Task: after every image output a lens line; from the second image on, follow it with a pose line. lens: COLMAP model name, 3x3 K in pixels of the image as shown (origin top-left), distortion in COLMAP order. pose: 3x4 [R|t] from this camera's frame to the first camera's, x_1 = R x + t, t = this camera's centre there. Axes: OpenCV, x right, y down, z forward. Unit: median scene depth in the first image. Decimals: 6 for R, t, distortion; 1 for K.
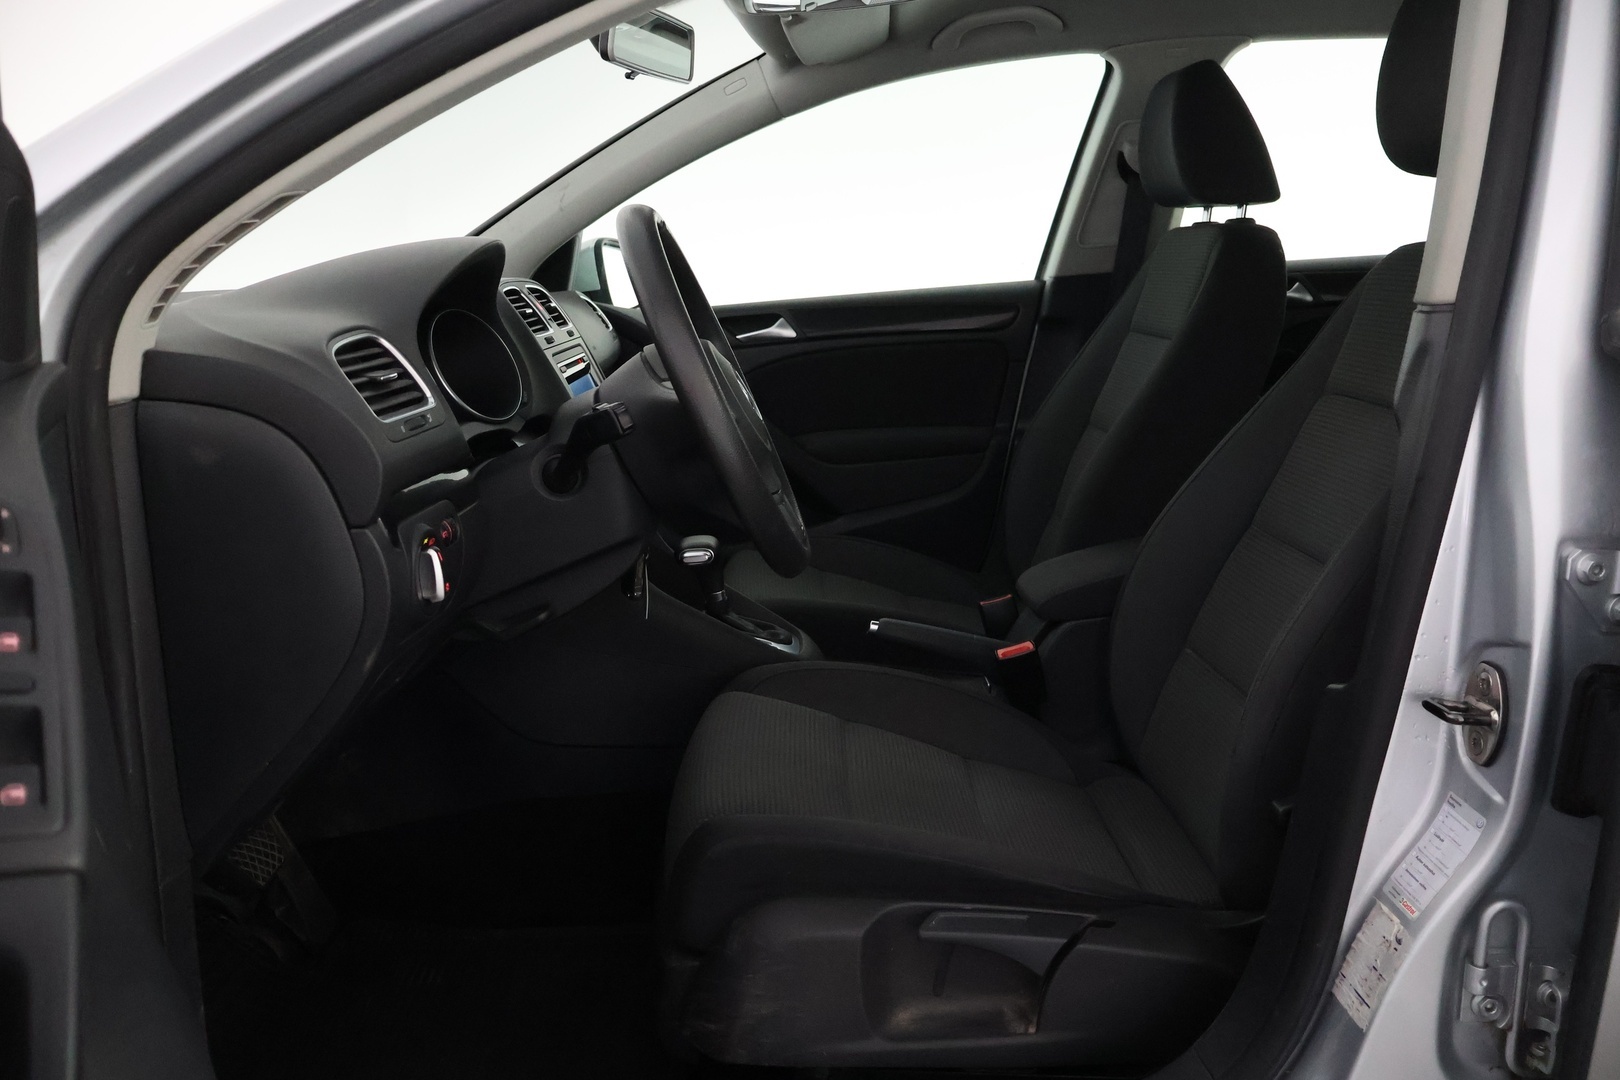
lens RADIAL K [[1356.9, 0, 805.3], [0, 1356.9, 537.6], [0, 0, 1]] dist [-0.011669, 0.020869]
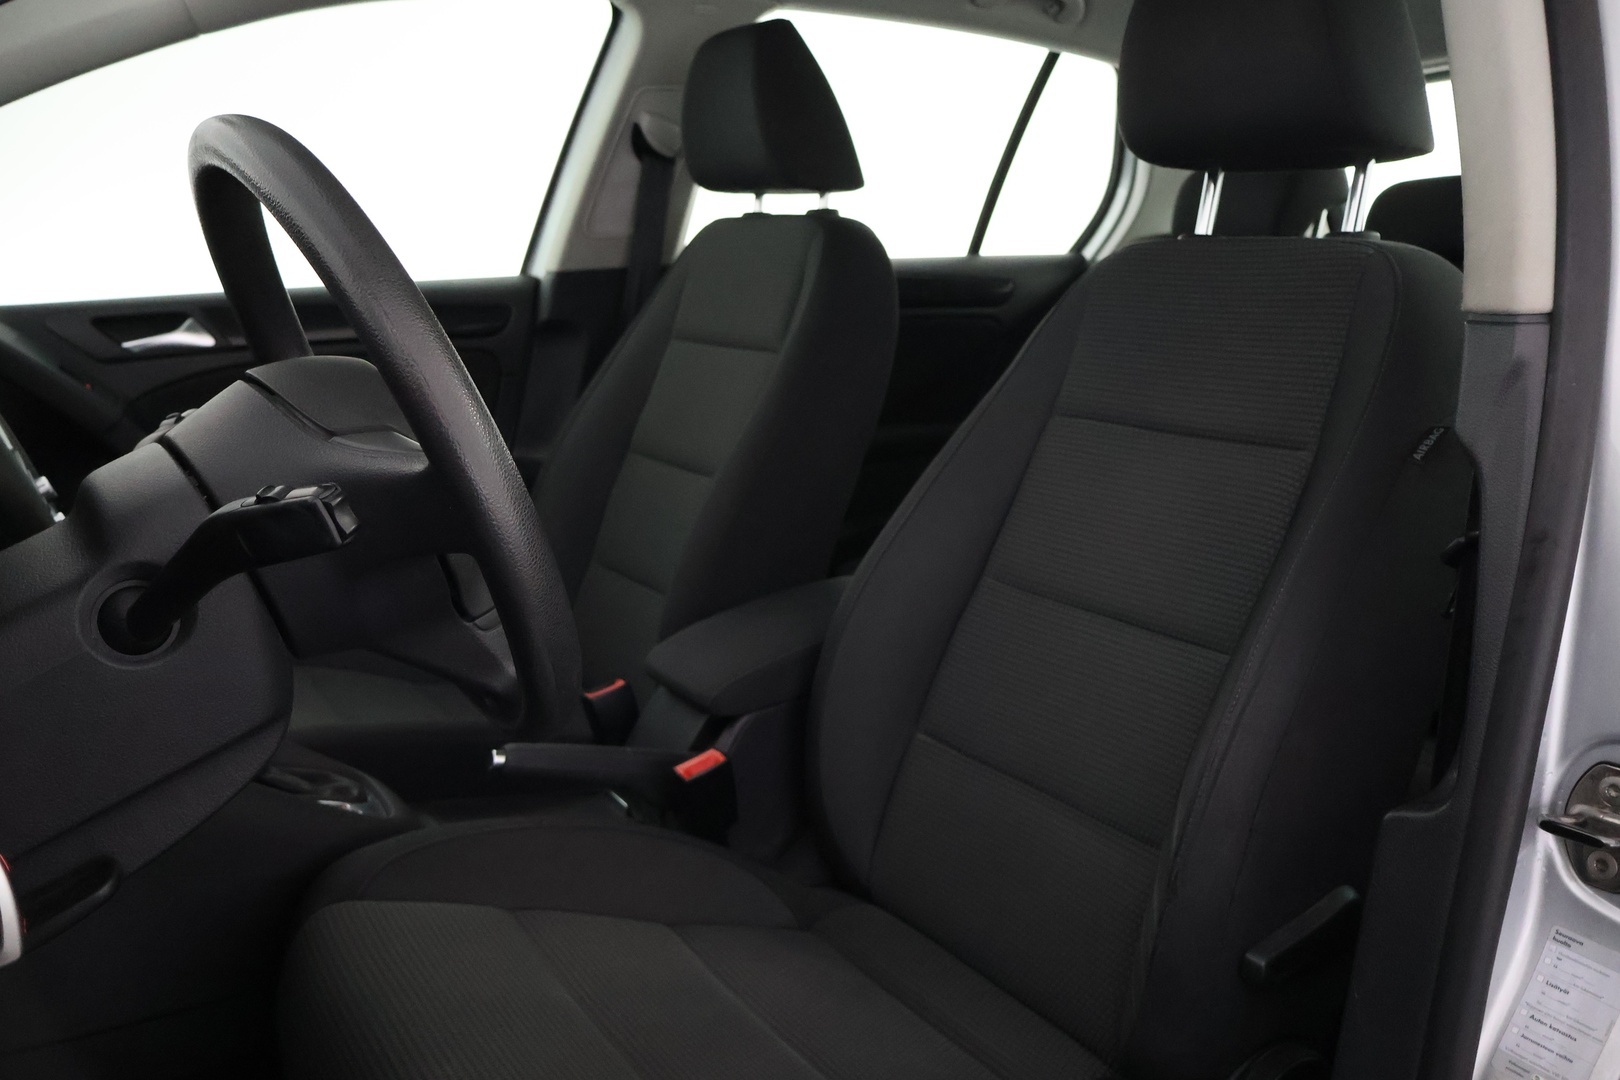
lens RADIAL K [[1356.9, 0, 814.4], [0, 1356.9, 540.2], [0, 0, 1]] dist [-0.011669, 0.020869]
pose [[0.852243, -0.075050, 0.517734, -0.145192], [0.075267, 0.996950, 0.020619, -0.043755], [-0.517703, 0.021396, 0.855293, 0.270829]]
